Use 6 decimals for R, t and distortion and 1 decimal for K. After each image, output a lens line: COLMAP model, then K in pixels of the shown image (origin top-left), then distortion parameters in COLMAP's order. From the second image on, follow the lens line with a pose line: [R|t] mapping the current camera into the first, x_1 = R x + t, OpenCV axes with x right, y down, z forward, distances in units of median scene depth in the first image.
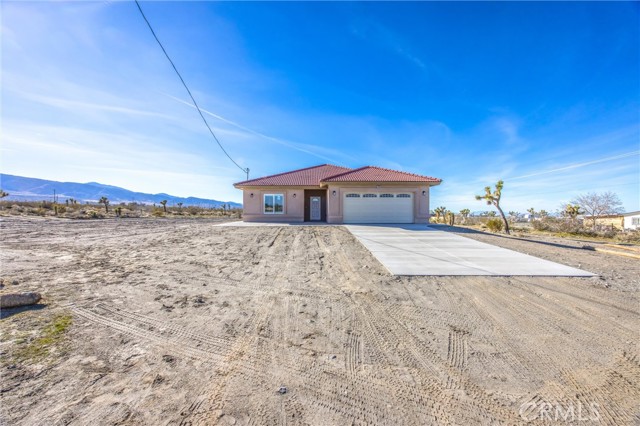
lens RADIAL K [[297.0, 0, 322.0], [0, 297.0, 202.5], [0, 0, 1]] dist [0.000048, 0.000022]
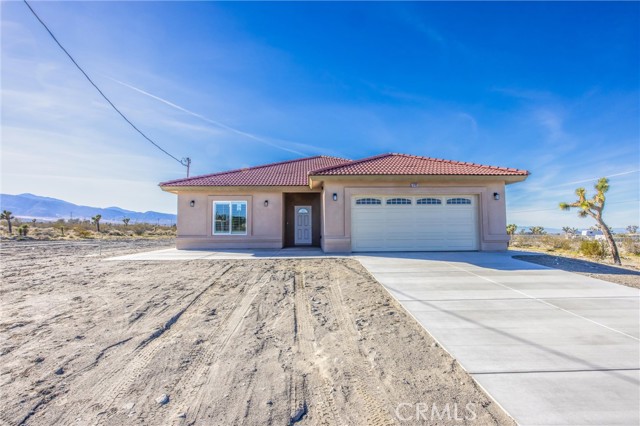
lens RADIAL K [[357.2, 0, 320.0], [0, 357.2, 213.0], [0, 0, 1]] dist [-0.003838, -0.000980]
pose [[0.999838, -0.005984, 0.017004, 0.001409], [0.006199, 0.999901, -0.012621, 0.005284], [-0.016927, 0.012724, 0.999776, 0.295788]]
